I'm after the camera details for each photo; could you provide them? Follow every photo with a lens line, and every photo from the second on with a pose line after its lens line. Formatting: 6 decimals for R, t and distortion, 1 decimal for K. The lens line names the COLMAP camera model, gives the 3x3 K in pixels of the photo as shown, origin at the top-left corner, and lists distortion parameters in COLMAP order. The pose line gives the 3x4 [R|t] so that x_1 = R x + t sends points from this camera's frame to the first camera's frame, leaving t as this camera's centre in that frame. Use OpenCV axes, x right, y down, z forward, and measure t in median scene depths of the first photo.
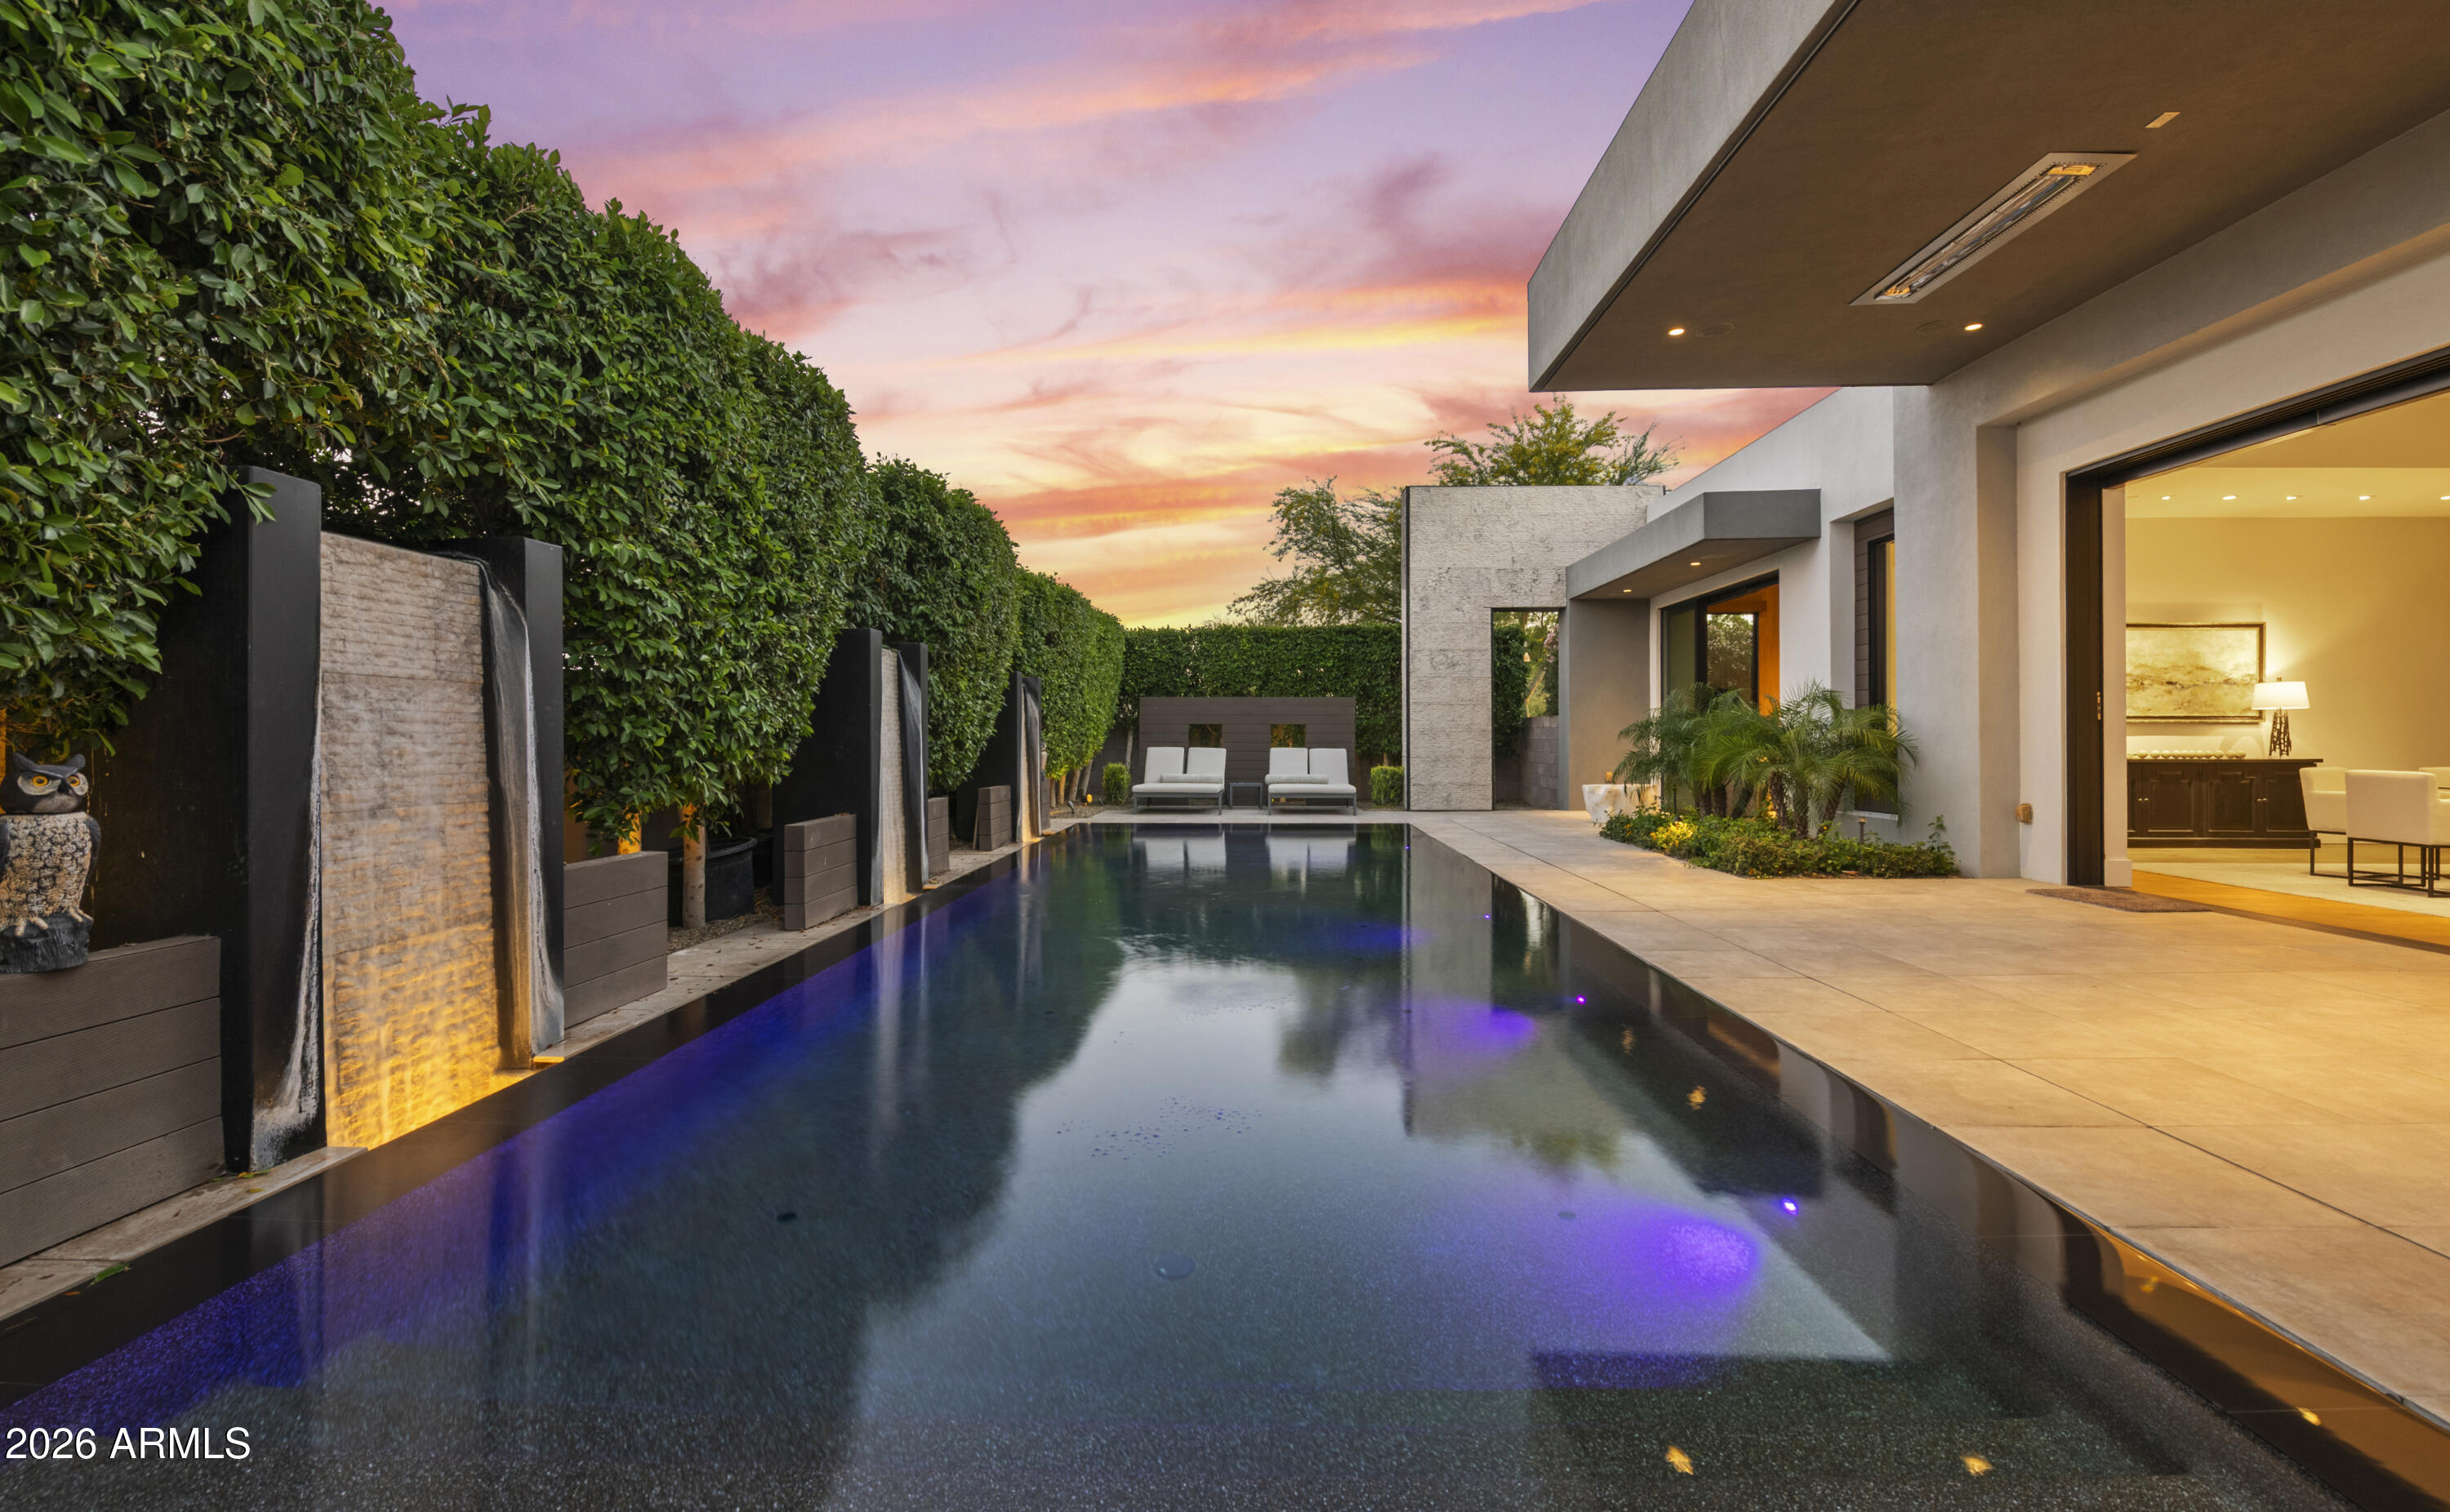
lens RADIAL K [[1021.2, 0, 1232.1], [0, 1021.2, 736.4], [0, 0, 1]] dist [-0.000605, -0.006225]
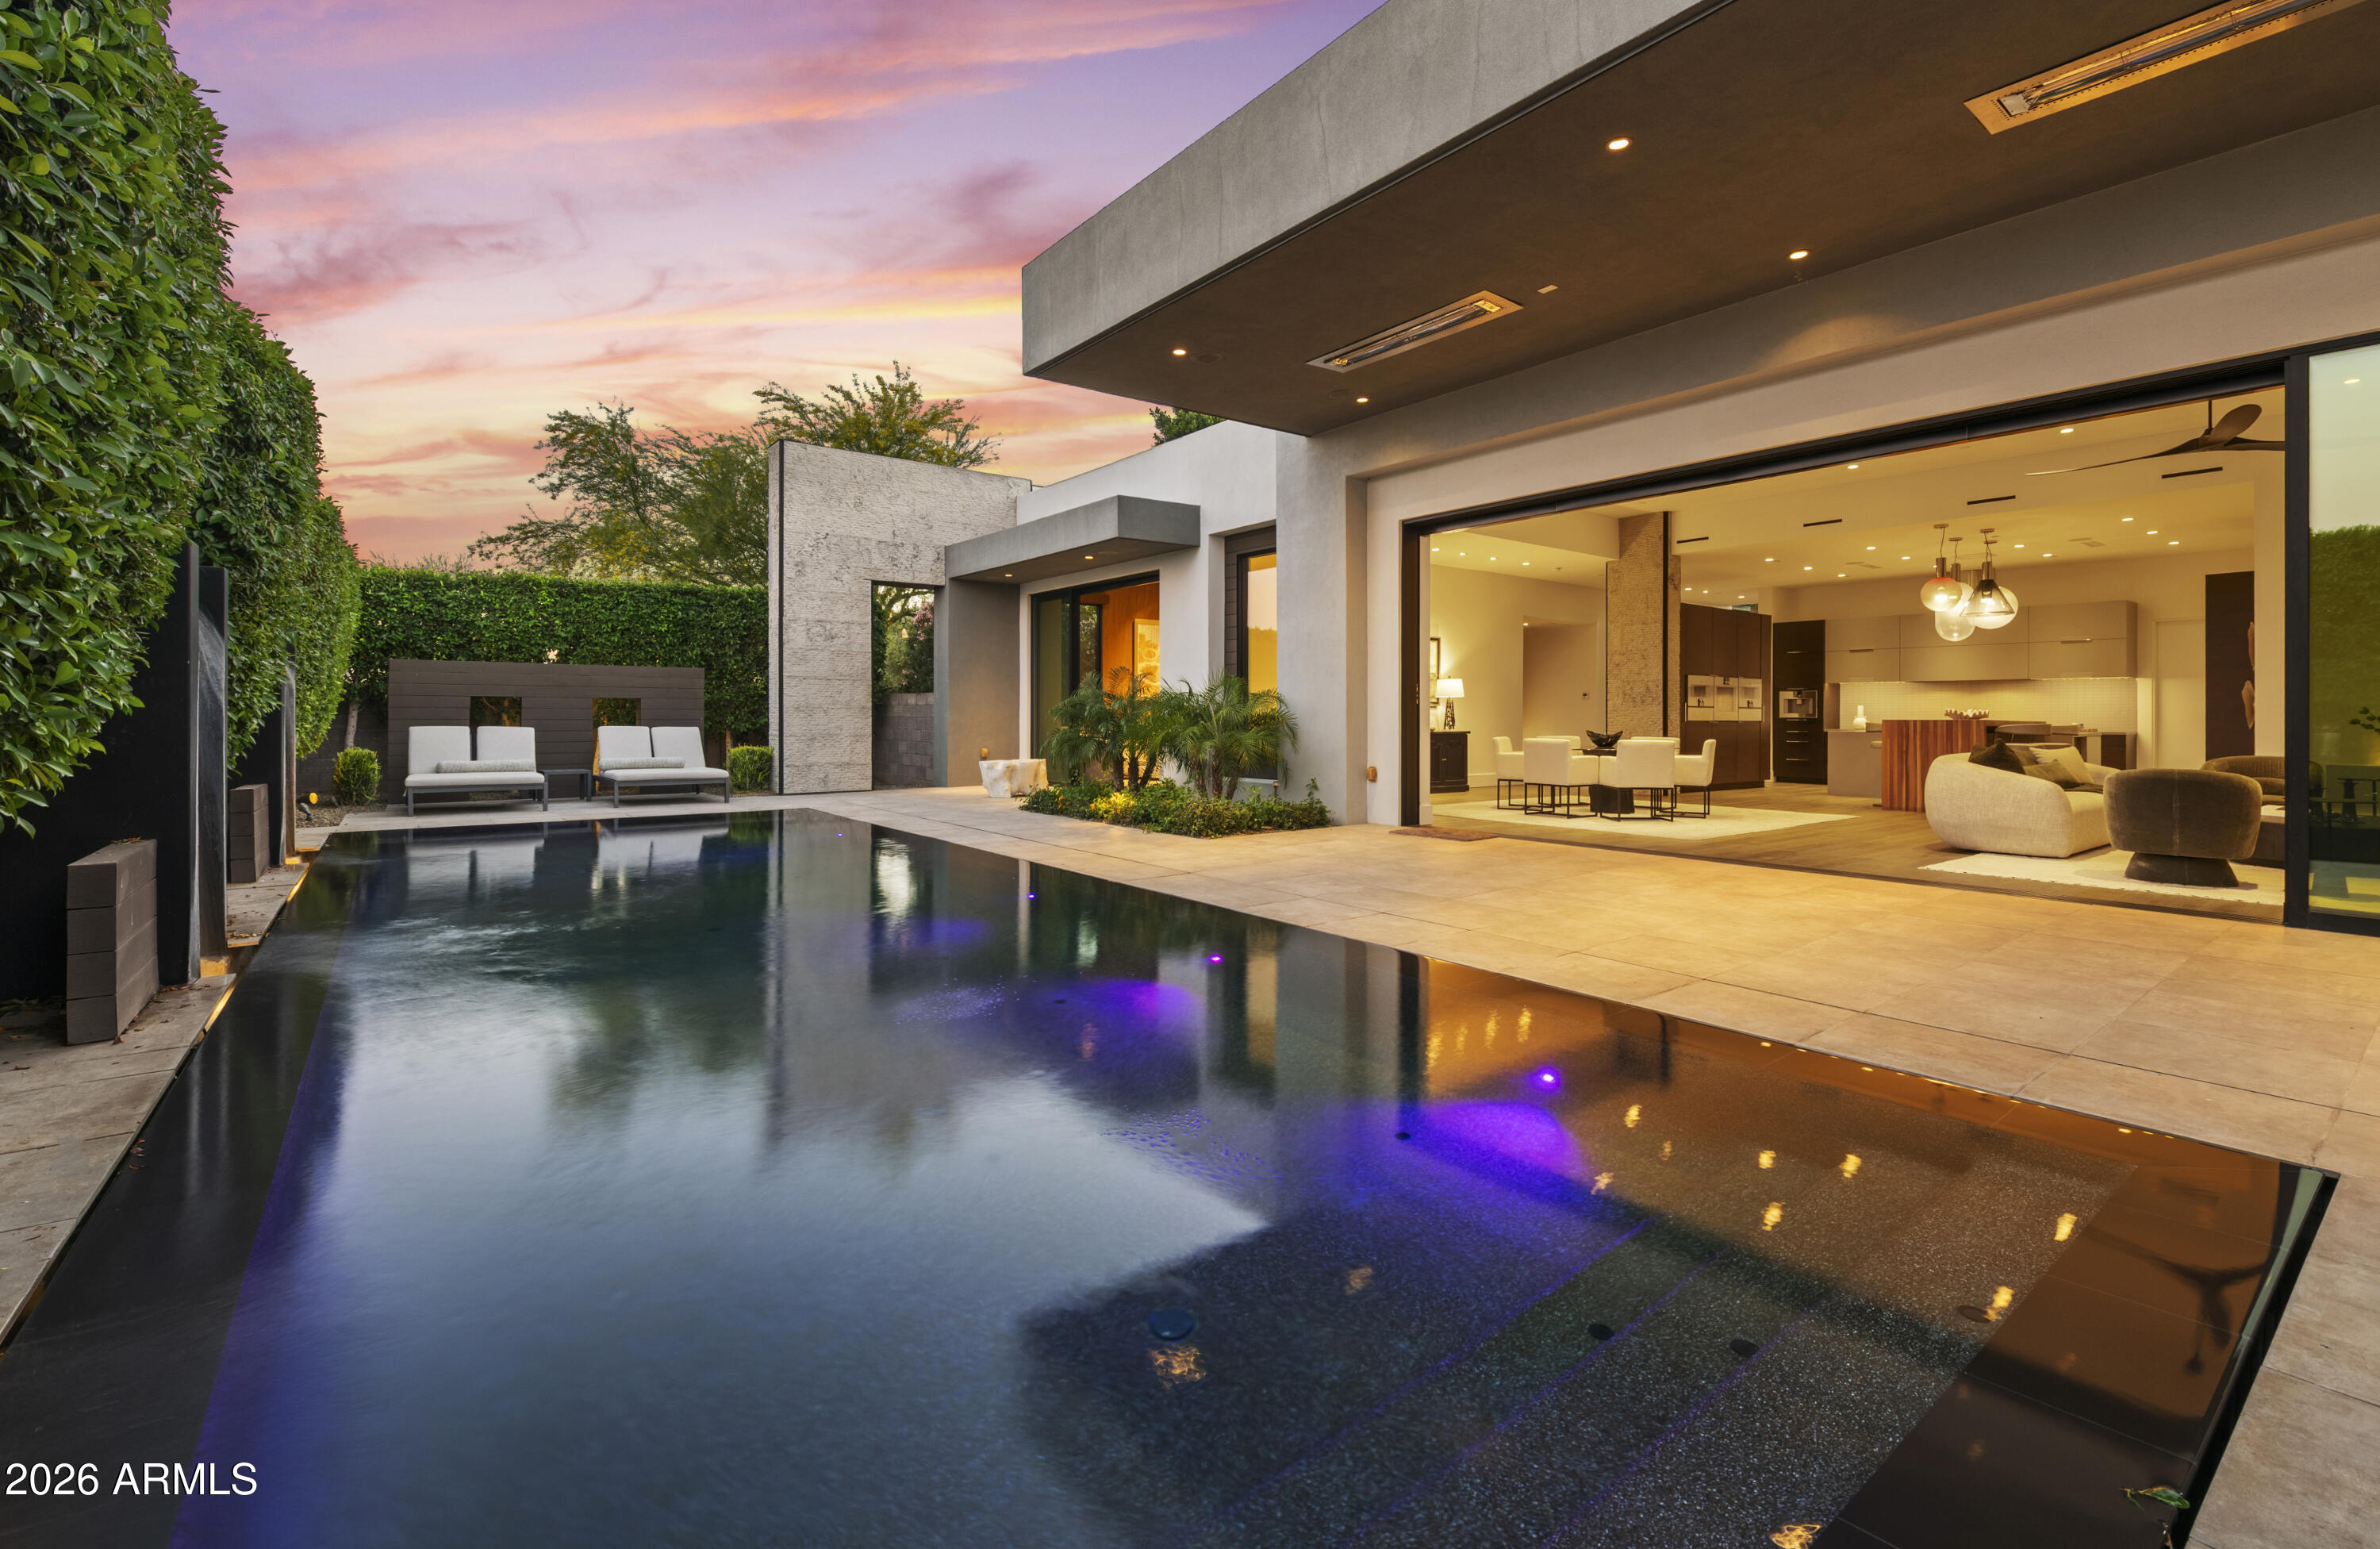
lens RADIAL K [[1023.0, 0, 1197.1], [0, 1023.0, 713.2], [0, 0, 1]] dist [0.001253, -0.000242]
pose [[0.775810, 0.003214, 0.630959, -0.118702], [-0.003673, 0.999993, -0.000577, -0.000945], [-0.630956, -0.001869, 0.775816, 0.056418]]
